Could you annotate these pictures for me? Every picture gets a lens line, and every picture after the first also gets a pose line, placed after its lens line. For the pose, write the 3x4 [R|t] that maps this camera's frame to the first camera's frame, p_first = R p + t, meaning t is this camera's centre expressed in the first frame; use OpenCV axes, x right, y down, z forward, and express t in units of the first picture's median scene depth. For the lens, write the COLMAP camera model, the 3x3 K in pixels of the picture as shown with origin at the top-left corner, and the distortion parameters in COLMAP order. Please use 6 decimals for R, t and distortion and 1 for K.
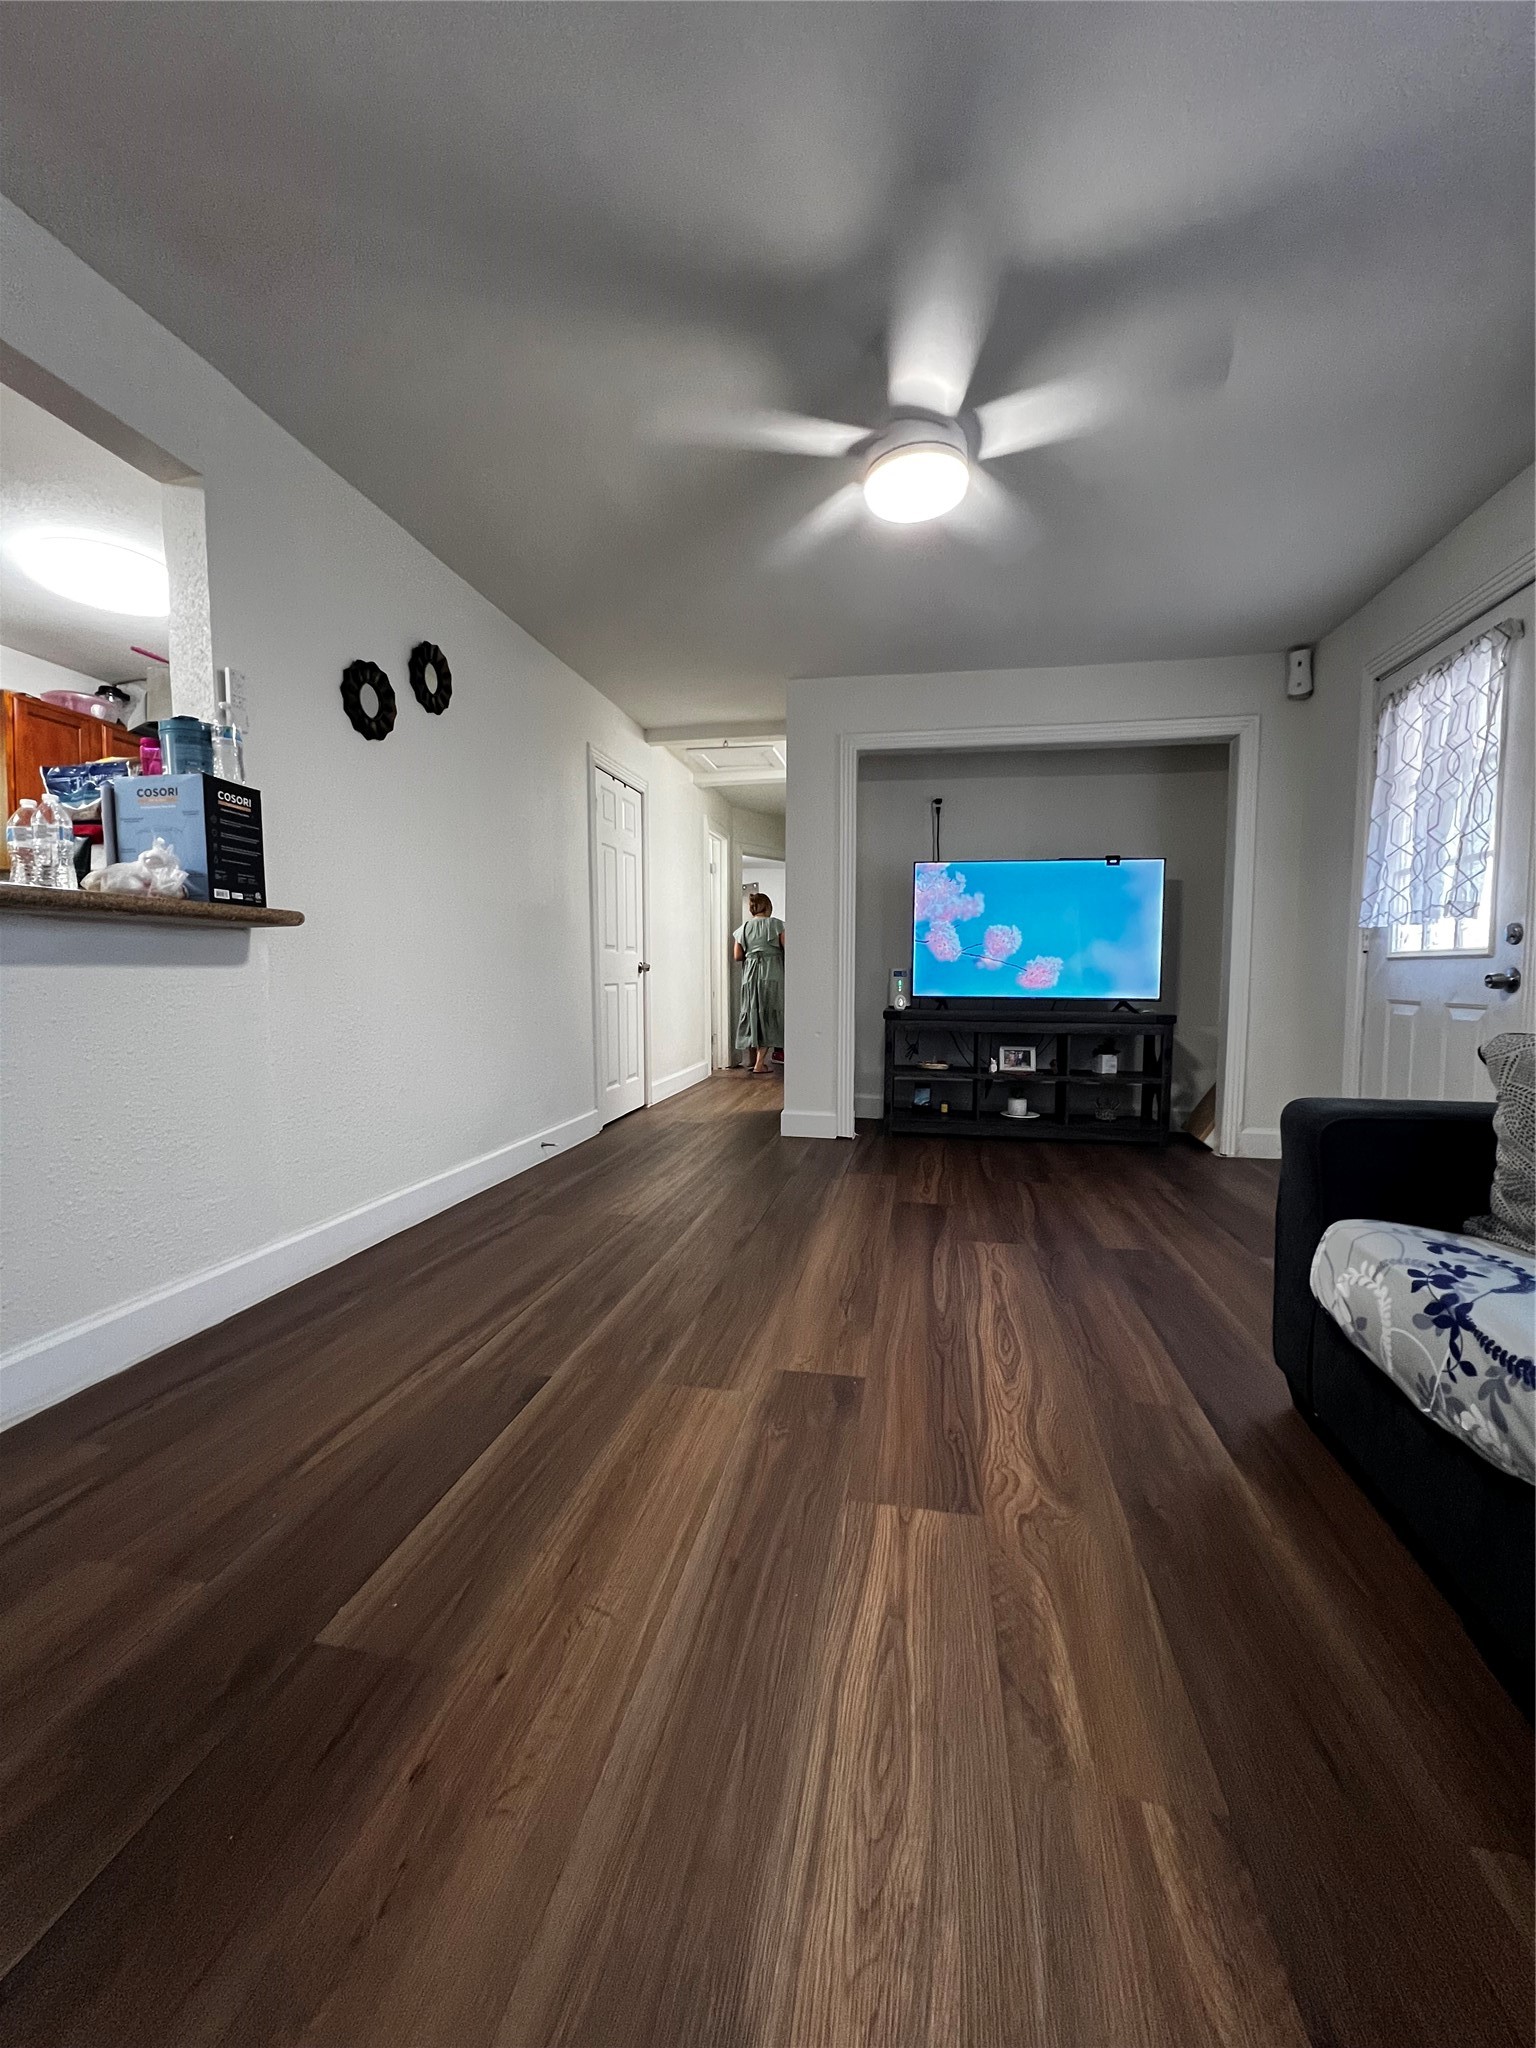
lens RADIAL K [[819.9, 0, 762.2], [0, 819.9, 1028.8], [0, 0, 1]] dist [-0.007669, 0.000333]
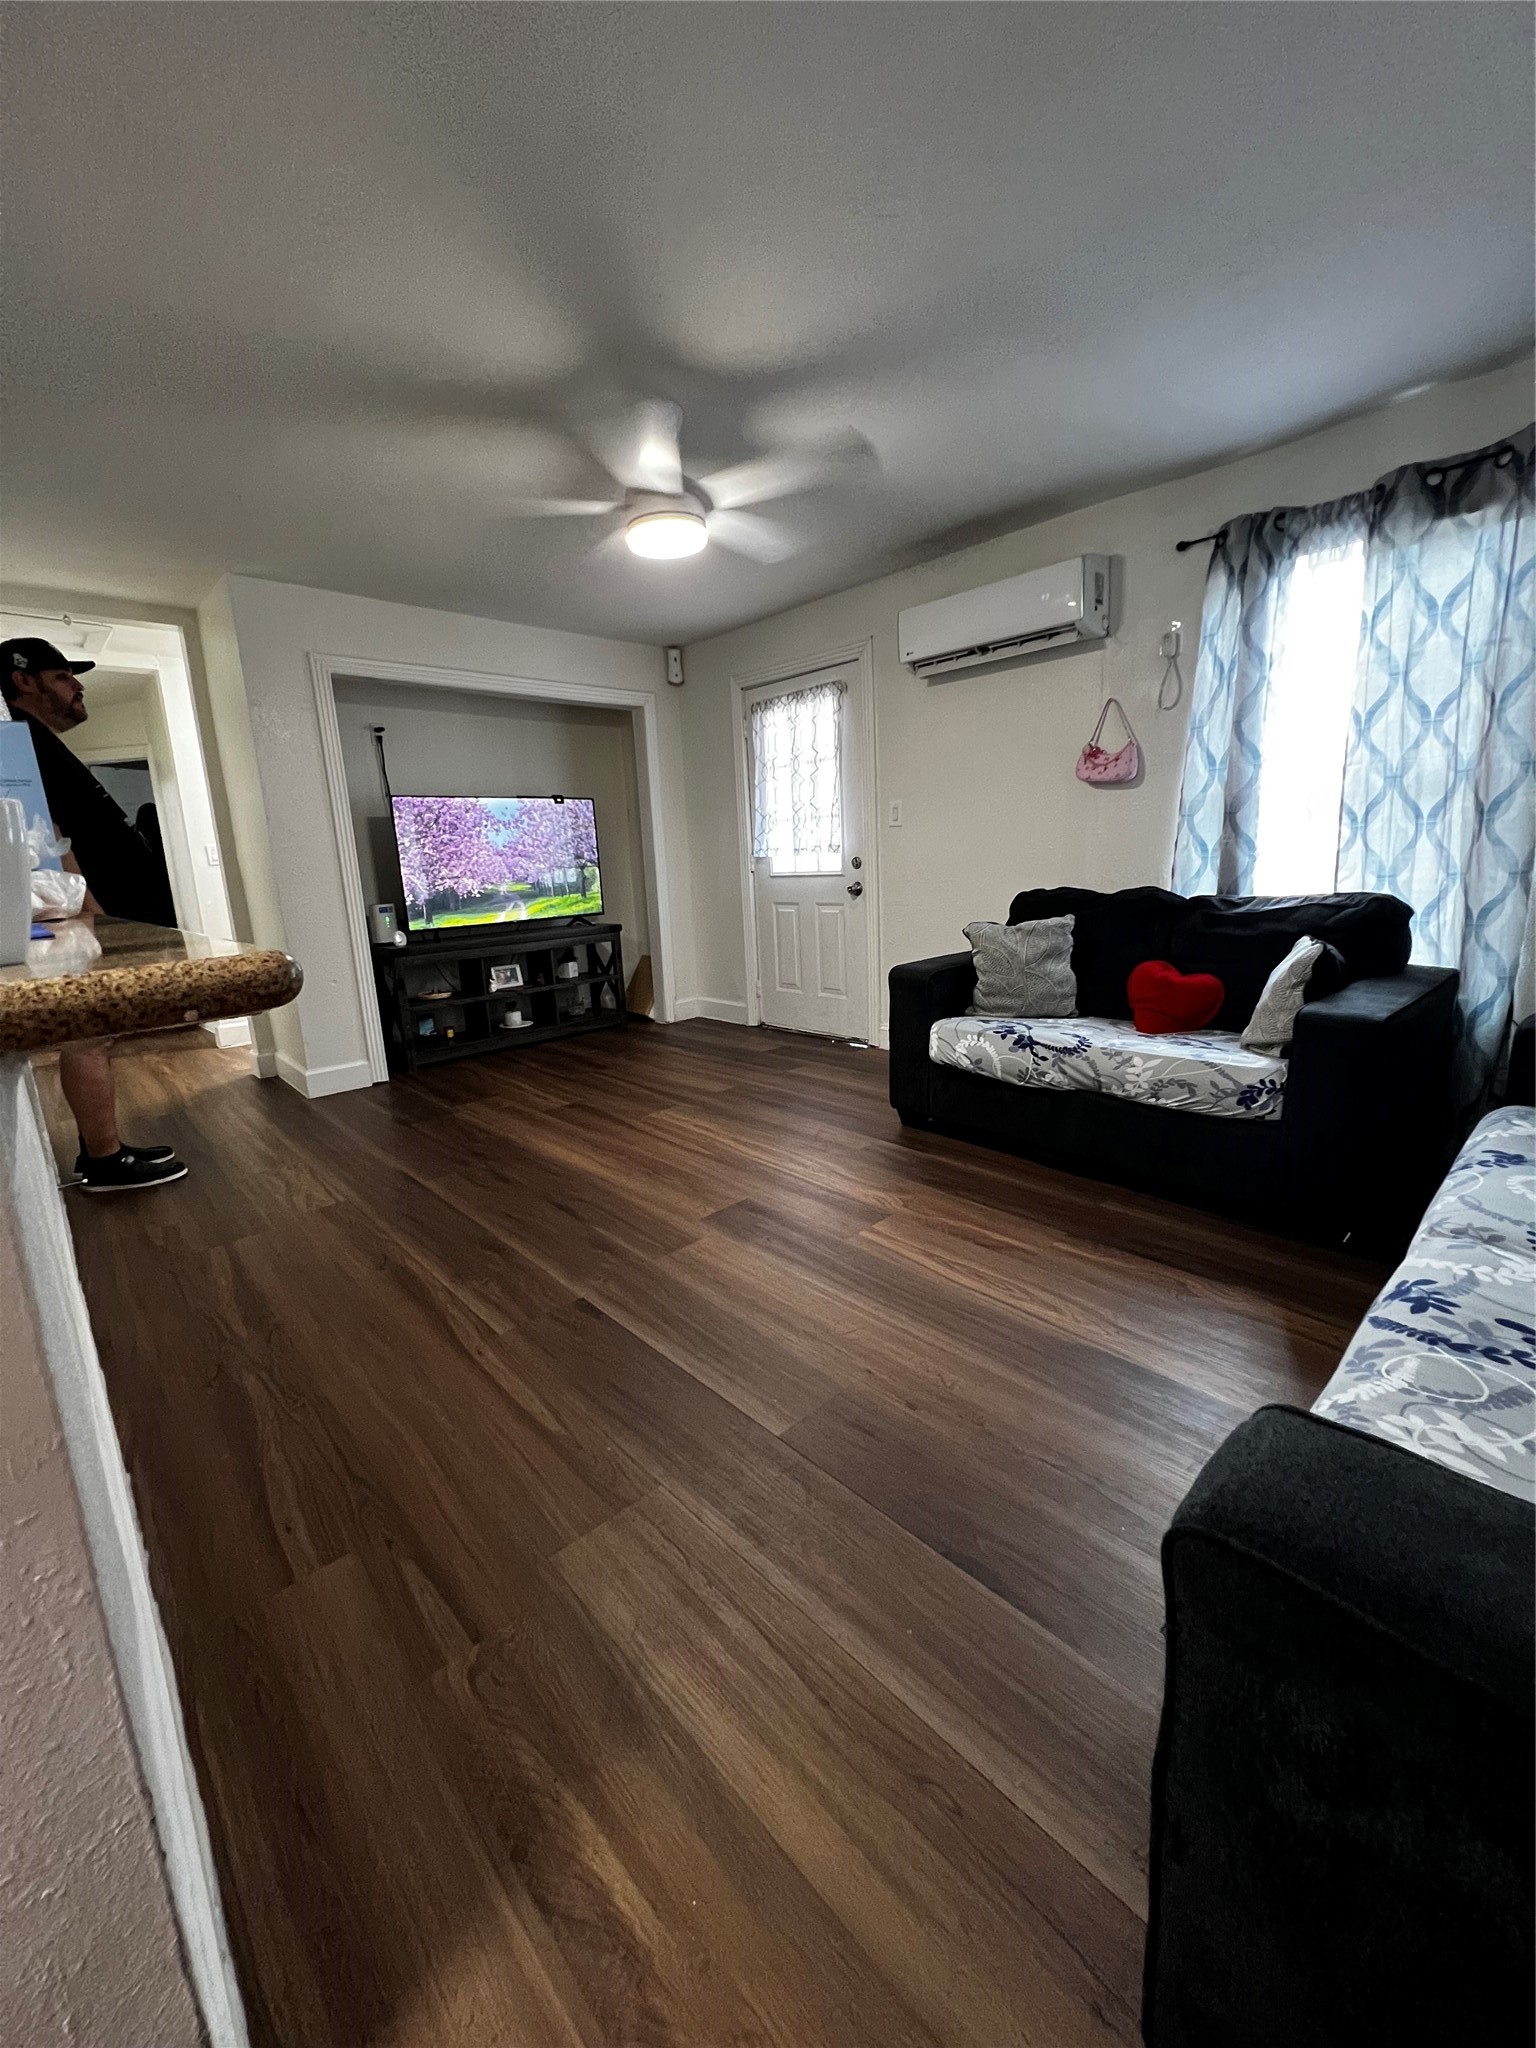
lens RADIAL K [[822.2, 0, 764.7], [0, 822.2, 1023.1], [0, 0, 1]] dist [-0.000338, 0.000327]
pose [[0.579648, -0.196373, 0.790851, -0.555242], [0.107118, 0.980469, 0.164944, -0.070172], [-0.807795, -0.010895, 0.589362, 0.064722]]
